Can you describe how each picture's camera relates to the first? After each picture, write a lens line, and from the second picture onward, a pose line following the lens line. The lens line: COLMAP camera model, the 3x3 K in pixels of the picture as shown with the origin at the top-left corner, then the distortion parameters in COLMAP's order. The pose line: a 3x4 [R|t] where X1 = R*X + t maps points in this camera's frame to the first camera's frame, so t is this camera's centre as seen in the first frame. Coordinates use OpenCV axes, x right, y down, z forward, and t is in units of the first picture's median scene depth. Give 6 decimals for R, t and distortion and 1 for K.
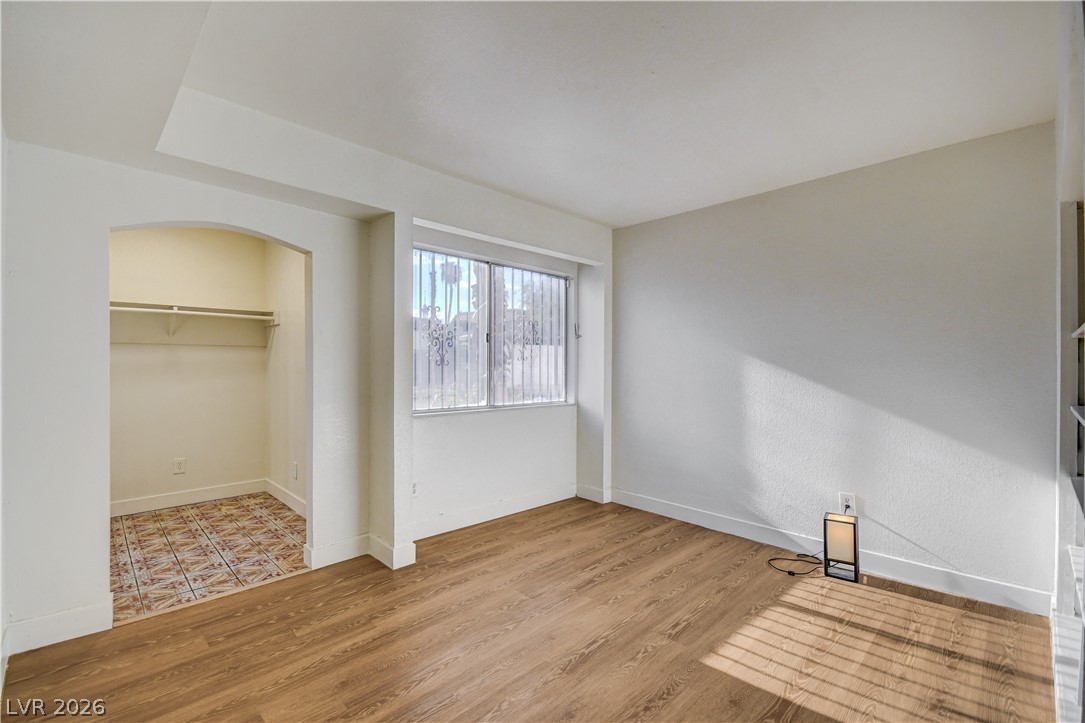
lens RADIAL K [[468.6, 0, 570.1], [0, 468.6, 367.2], [0, 0, 1]] dist [0.003216, -0.000153]
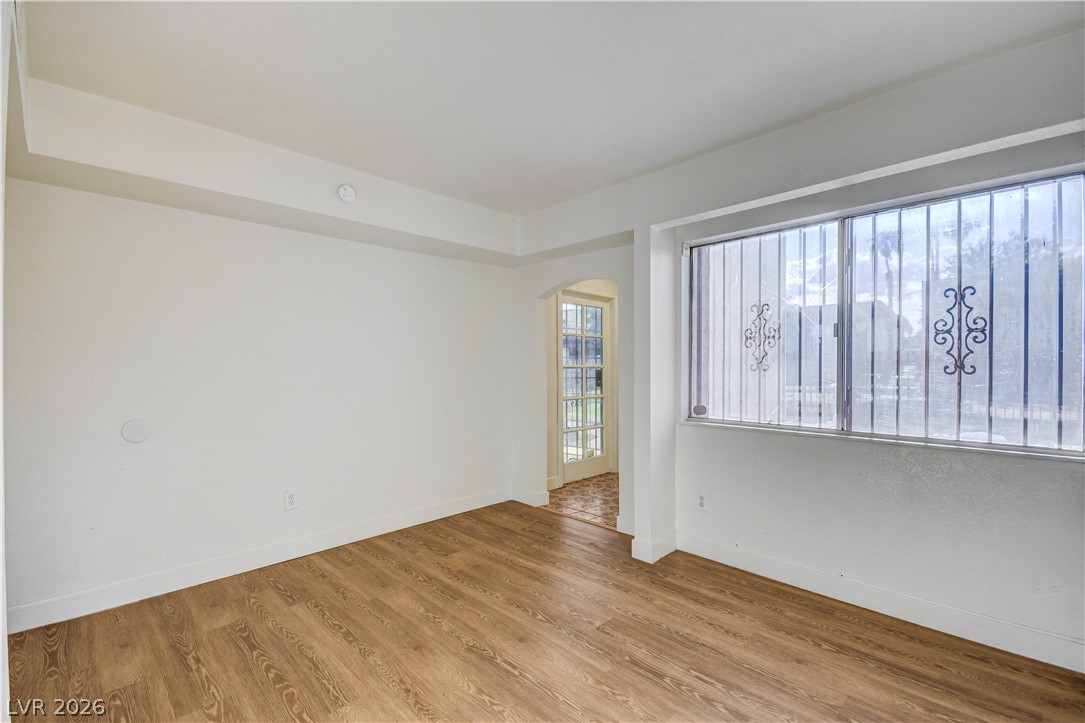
lens RADIAL K [[470.2, 0, 512.0], [0, 470.2, 363.5], [0, 0, 1]] dist [-0.009219, -0.000107]
pose [[-0.048229, -0.011607, -0.998769, 0.676277], [-0.012809, 0.999857, -0.011001, -0.002592], [0.998754, 0.012263, -0.048371, 0.710535]]
